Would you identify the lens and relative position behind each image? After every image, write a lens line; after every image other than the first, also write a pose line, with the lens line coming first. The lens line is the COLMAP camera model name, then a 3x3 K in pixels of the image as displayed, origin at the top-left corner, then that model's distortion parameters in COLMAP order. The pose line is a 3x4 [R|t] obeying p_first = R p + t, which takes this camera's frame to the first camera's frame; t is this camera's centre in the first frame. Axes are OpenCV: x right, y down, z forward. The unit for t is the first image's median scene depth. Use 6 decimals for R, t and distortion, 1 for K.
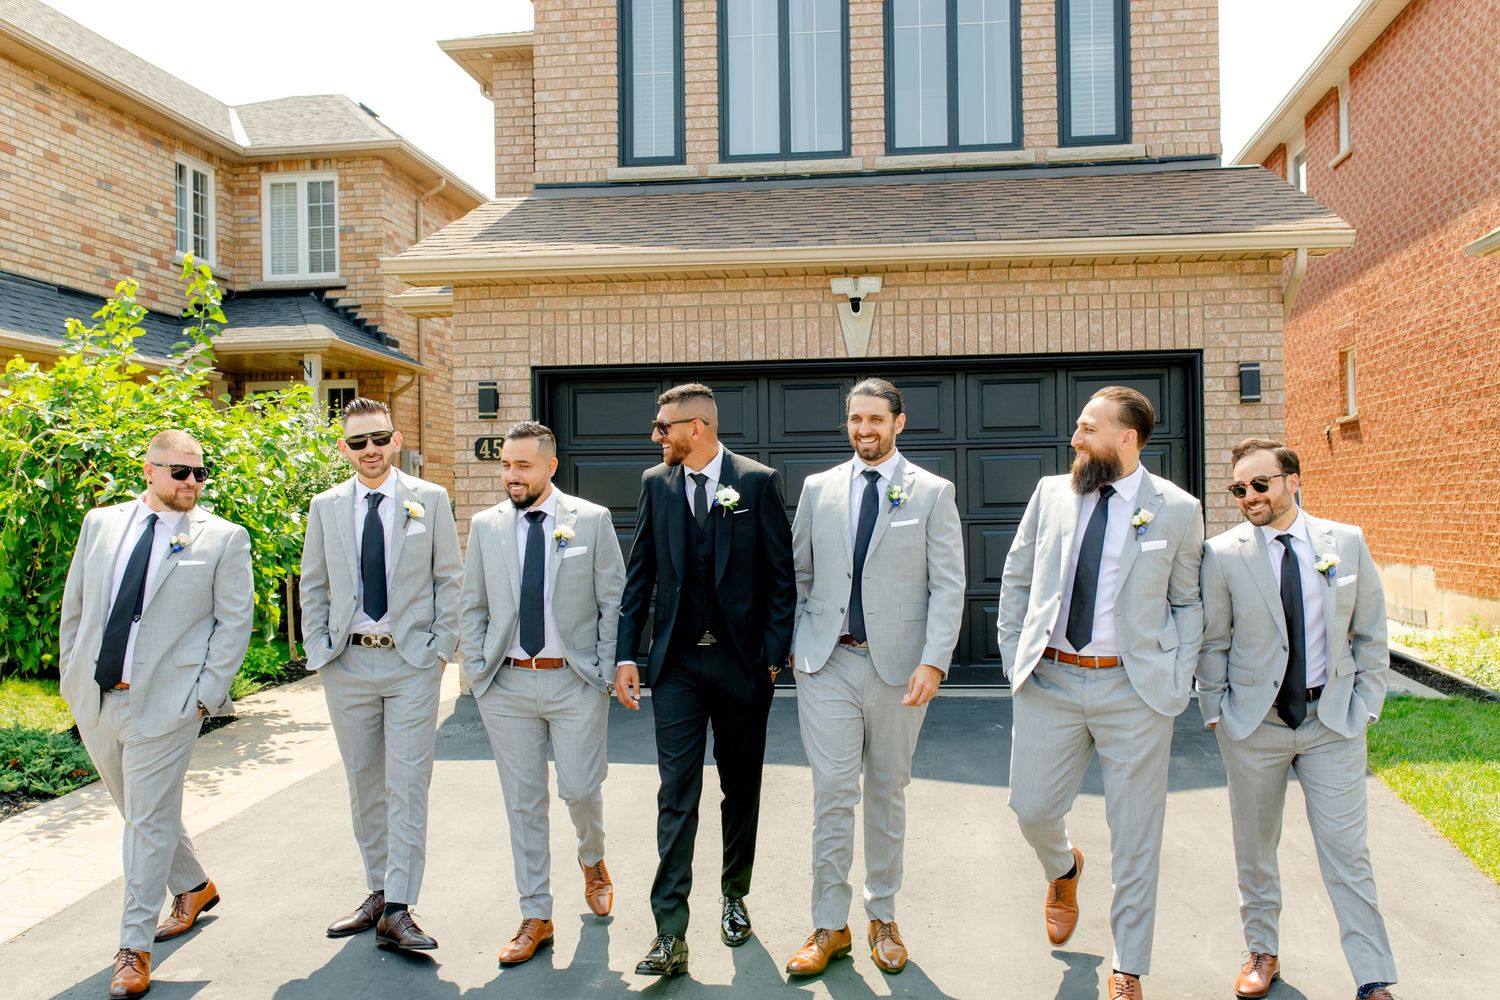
lens RADIAL K [[1452.6, 0, 750.0], [0, 1452.6, 500.0], [0, 0, 1]] dist [0.008933, 0.011321]
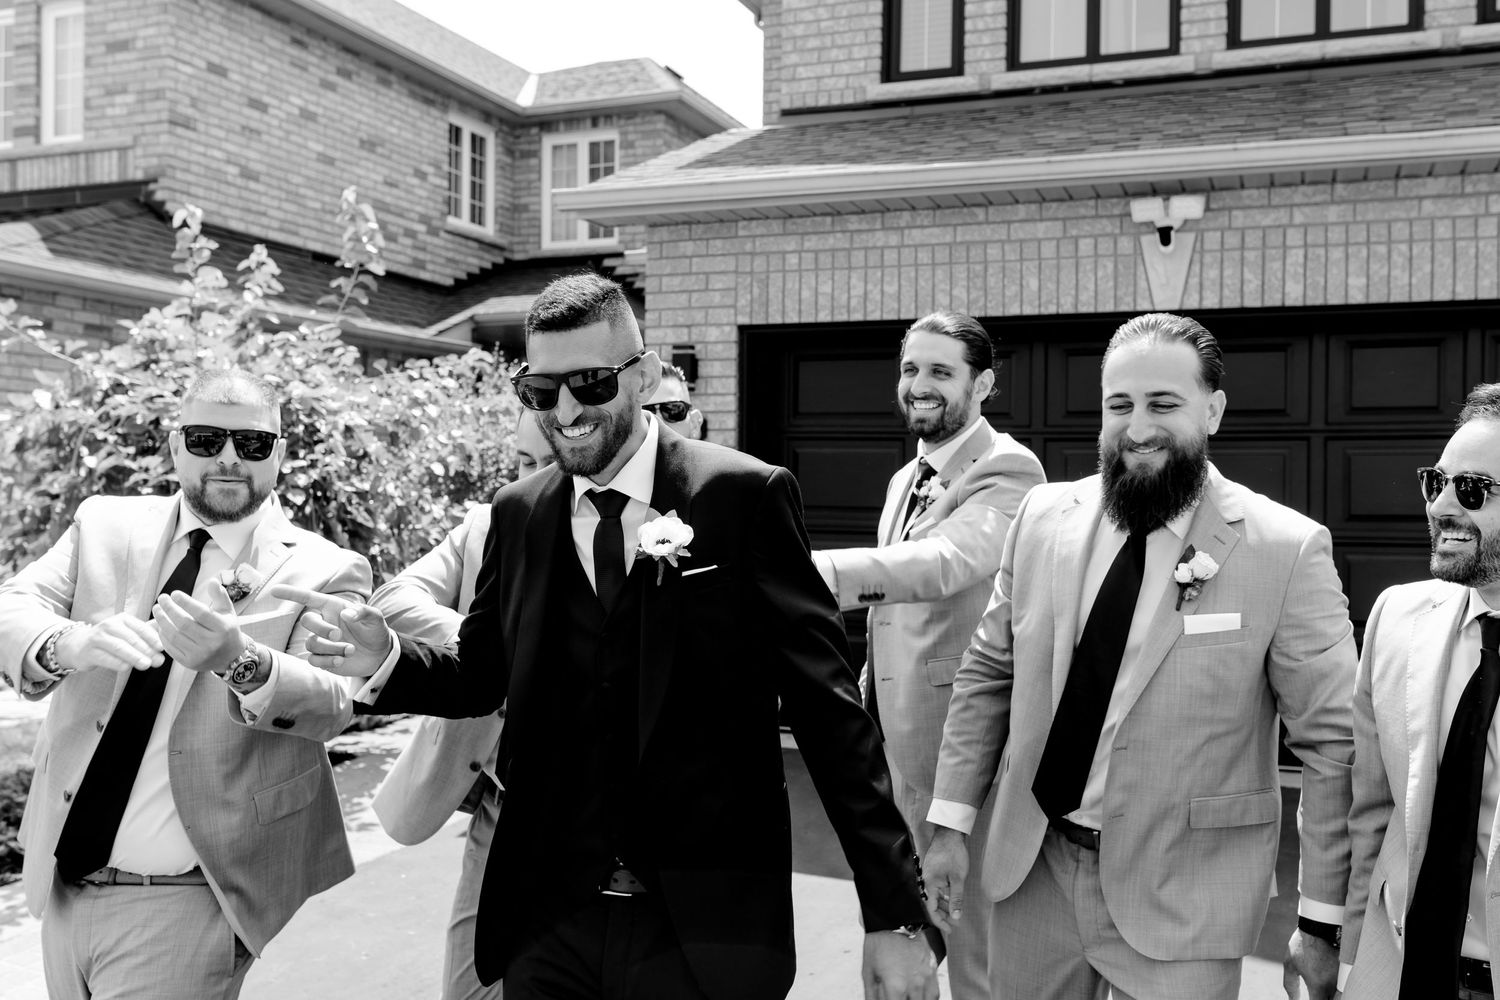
lens RADIAL K [[1452.6, 0, 750.0], [0, 1452.6, 500.0], [0, 0, 1]] dist [0.008933, 0.011321]
pose [[0.971066, 0.024613, -0.237541, 0.037177], [-0.022155, 0.999670, 0.013011, -0.006425], [0.237783, -0.007372, 0.971290, 0.196542]]
